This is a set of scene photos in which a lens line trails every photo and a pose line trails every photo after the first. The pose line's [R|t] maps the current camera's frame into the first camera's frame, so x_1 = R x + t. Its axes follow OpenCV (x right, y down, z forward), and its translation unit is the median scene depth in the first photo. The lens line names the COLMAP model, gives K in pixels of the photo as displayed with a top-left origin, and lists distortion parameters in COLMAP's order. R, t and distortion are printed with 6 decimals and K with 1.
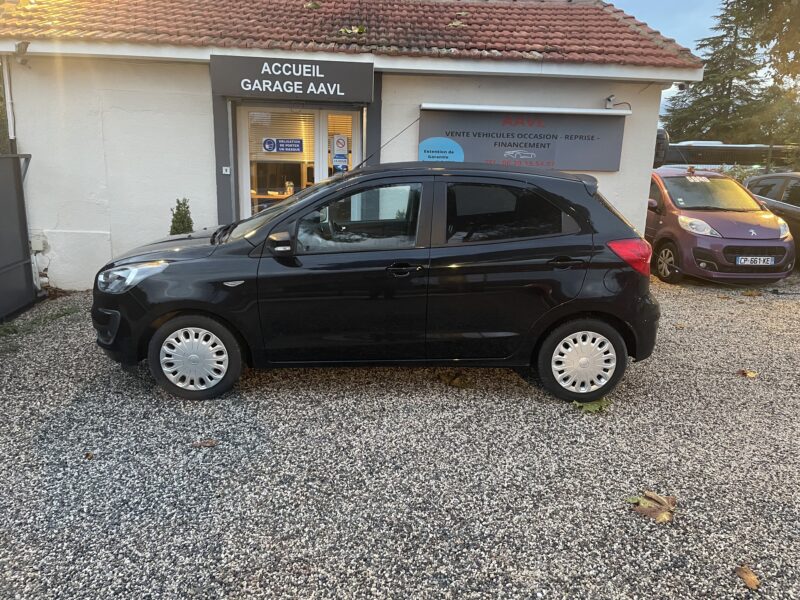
lens RADIAL K [[603.3, 0, 403.6], [0, 603.3, 303.8], [0, 0, 1]] dist [0.081701, -0.095484]
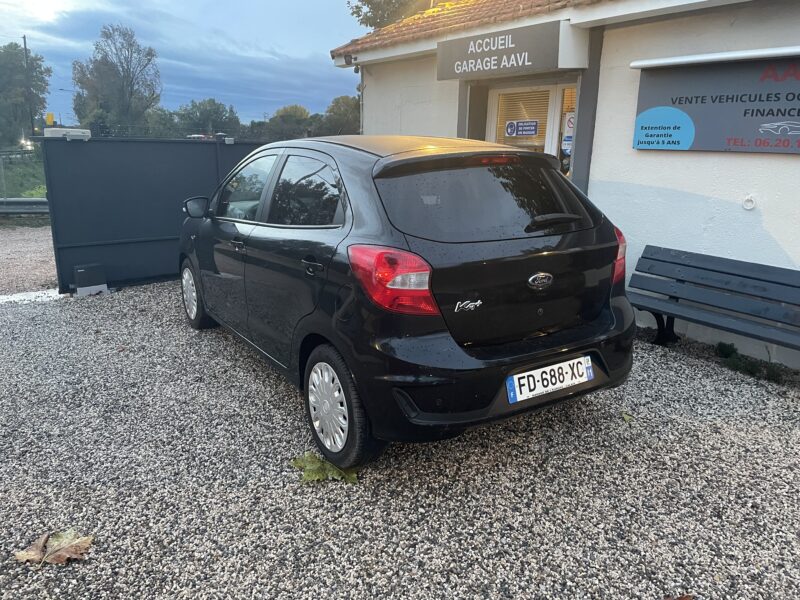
lens RADIAL K [[603.3, 0, 394.1], [0, 603.3, 299.8], [0, 0, 1]] dist [0.081701, -0.095484]
pose [[0.496932, 0.202454, -0.843843, 0.598595], [-0.209308, 0.971659, 0.109859, -0.080206], [0.842169, 0.122031, 0.525224, 0.440603]]
